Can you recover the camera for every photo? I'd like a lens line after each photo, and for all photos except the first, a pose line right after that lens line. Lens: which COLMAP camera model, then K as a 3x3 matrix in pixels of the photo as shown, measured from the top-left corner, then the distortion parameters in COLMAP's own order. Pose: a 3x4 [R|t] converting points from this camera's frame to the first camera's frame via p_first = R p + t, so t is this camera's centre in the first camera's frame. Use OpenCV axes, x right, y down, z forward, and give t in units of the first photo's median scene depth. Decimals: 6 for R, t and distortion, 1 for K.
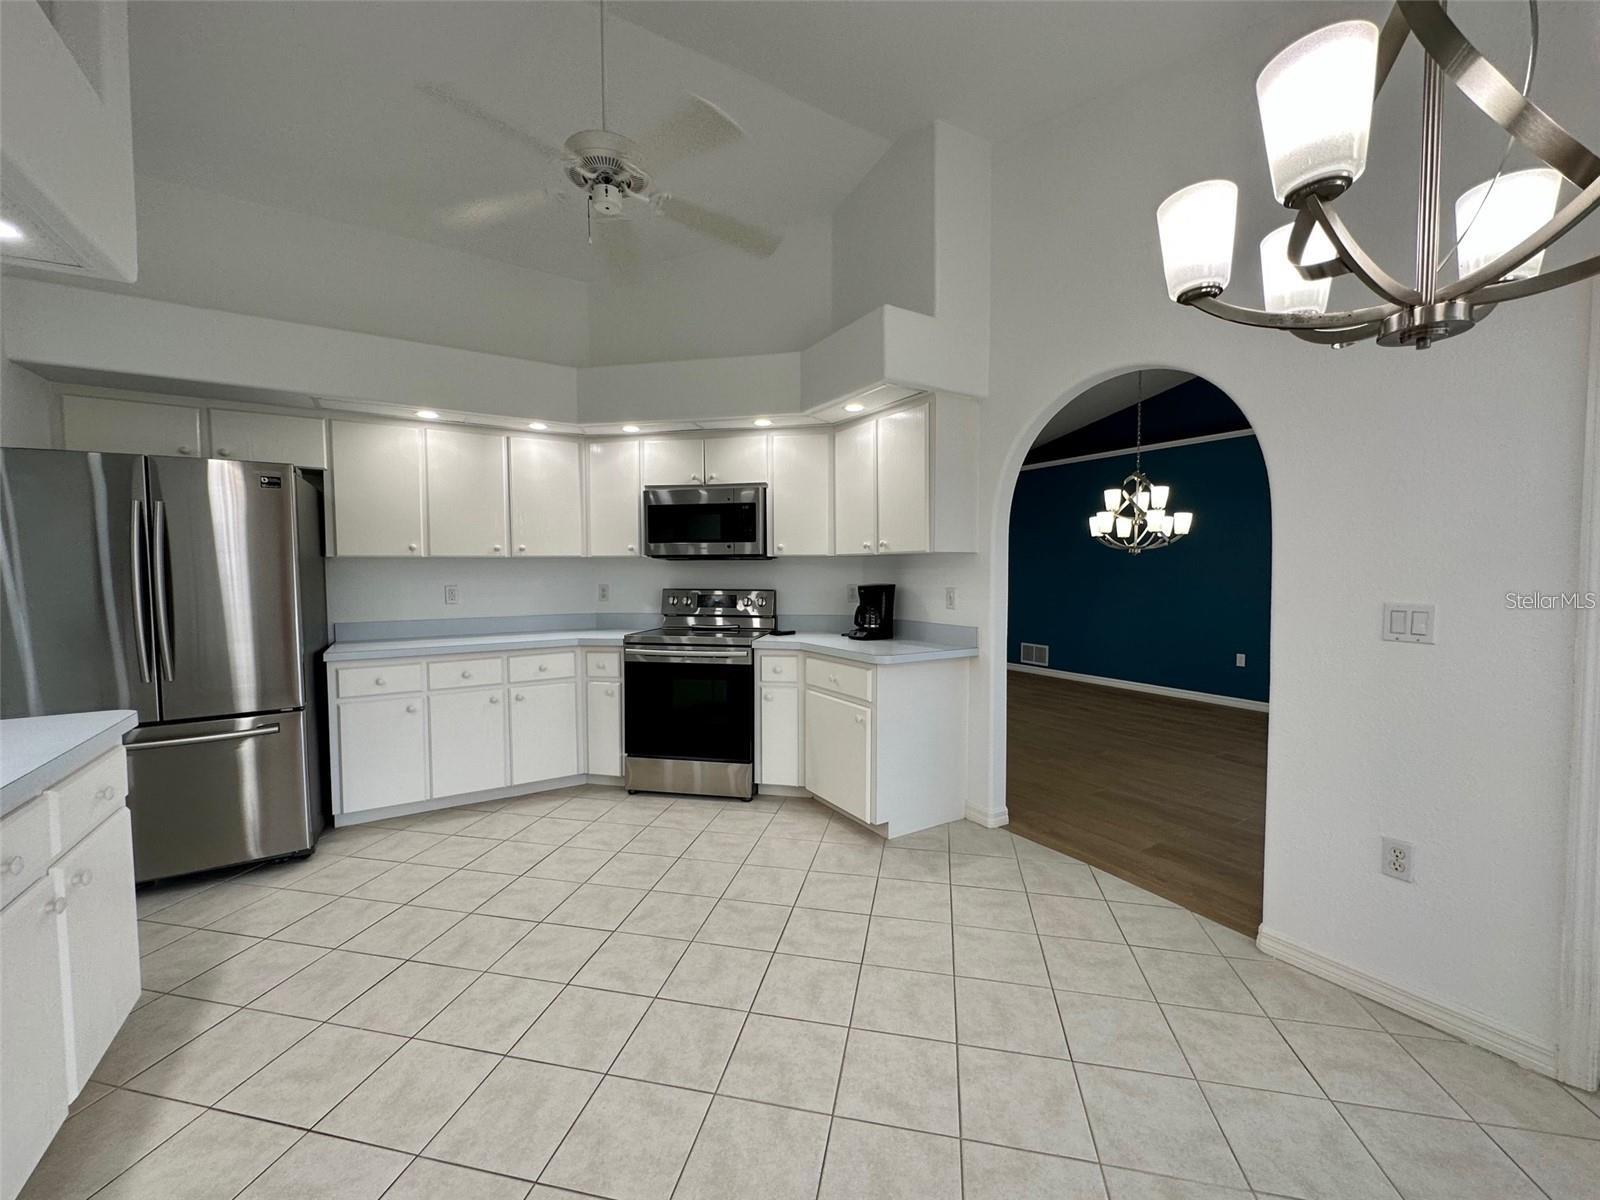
lens RADIAL K [[636.9, 0, 801.5], [0, 636.9, 598.0], [0, 0, 1]] dist [-0.001215, 0.000187]
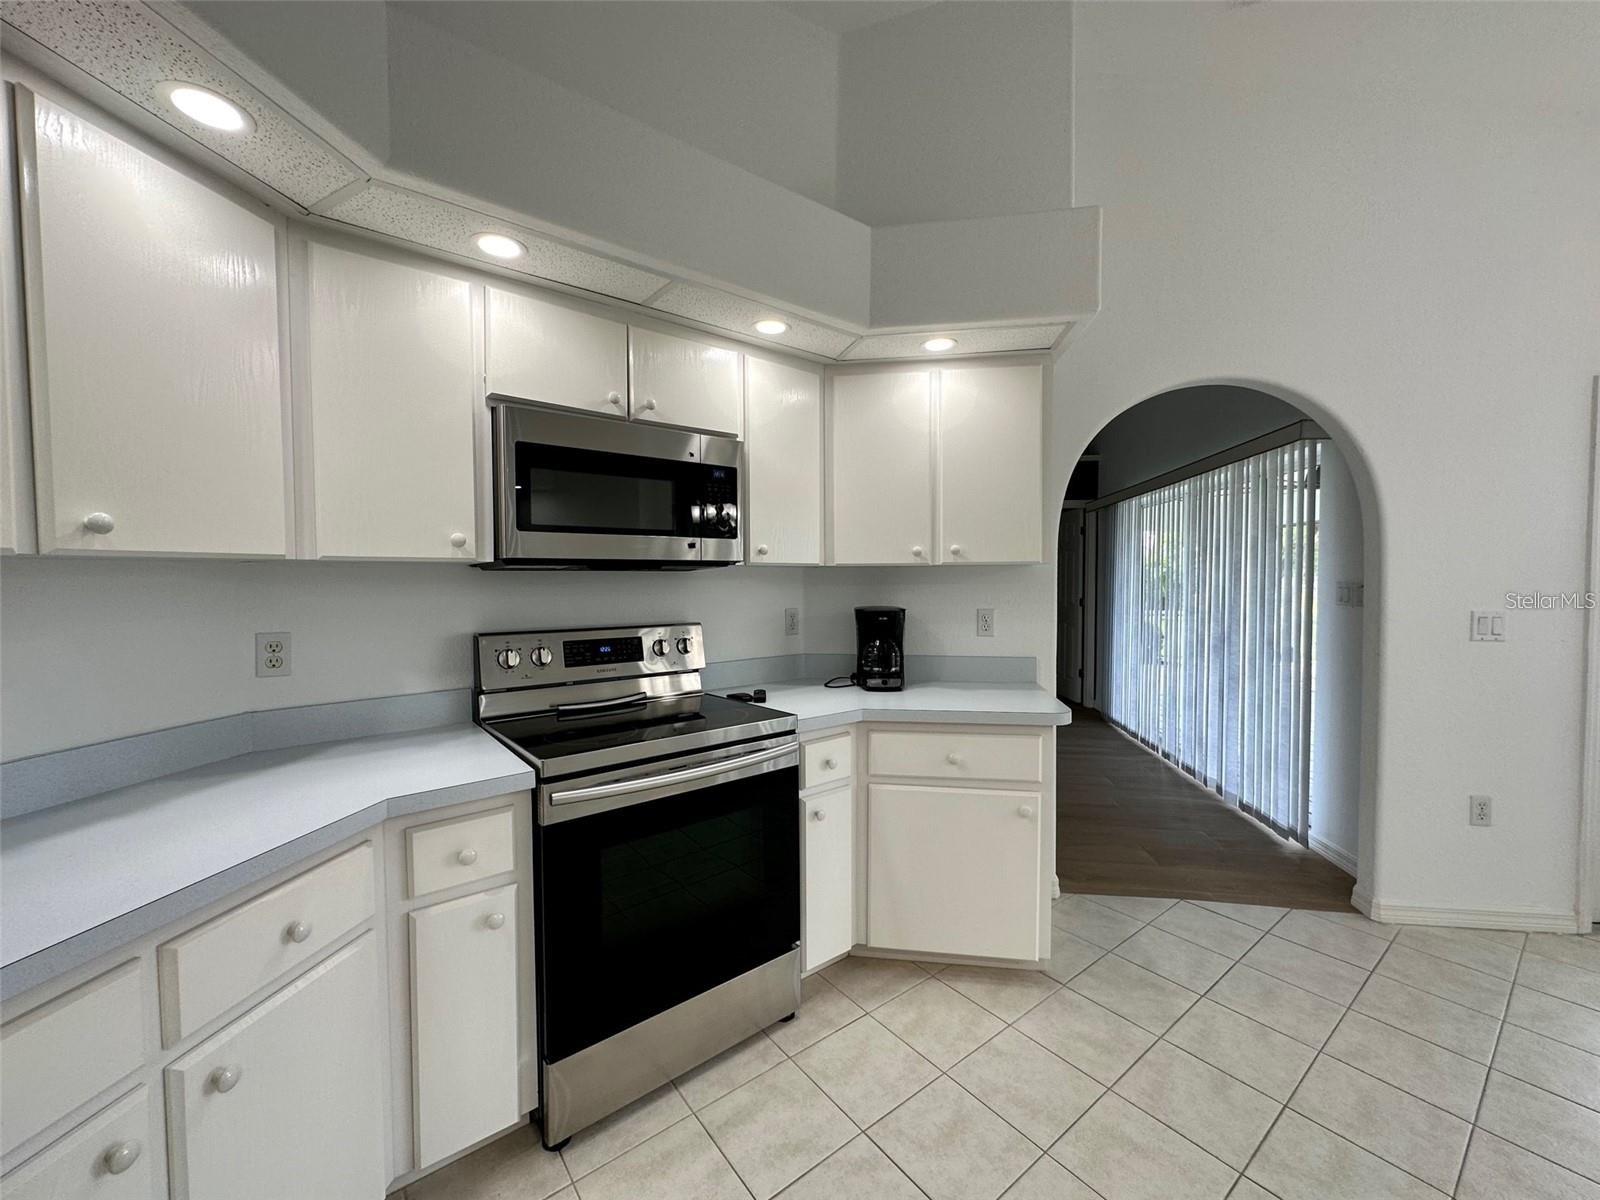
lens RADIAL K [[636.9, 0, 798.6], [0, 636.9, 598.5], [0, 0, 1]] dist [-0.001215, 0.000187]
pose [[0.647632, -0.025647, 0.761521, -0.489797], [0.037295, 0.999302, 0.001939, -0.037622], [-0.761040, 0.027145, 0.648137, 0.641684]]
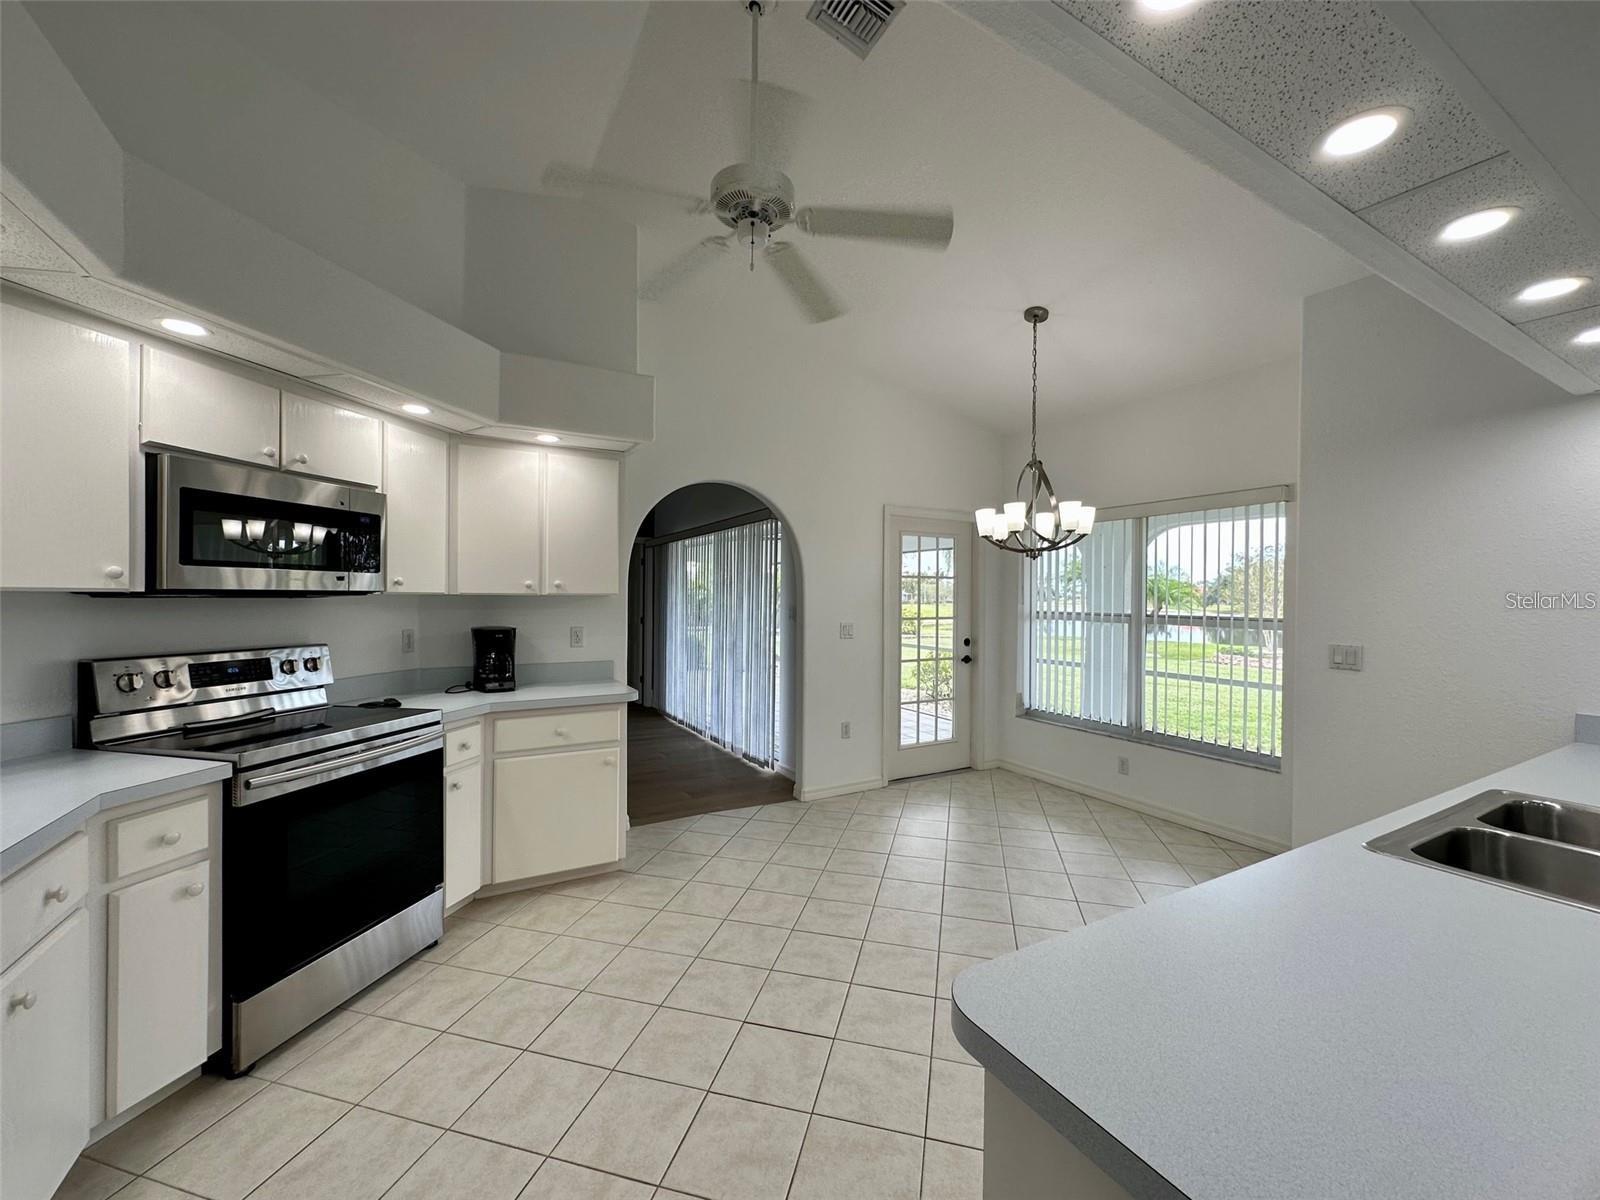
lens RADIAL K [[636.9, 0, 797.3], [0, 636.9, 598.3], [0, 0, 1]] dist [-0.001215, 0.000187]
pose [[0.045159, 0.000506, 0.998980, -0.775889], [0.038630, 0.999251, -0.002253, -0.045108], [-0.998233, 0.038693, 0.045105, 0.561838]]
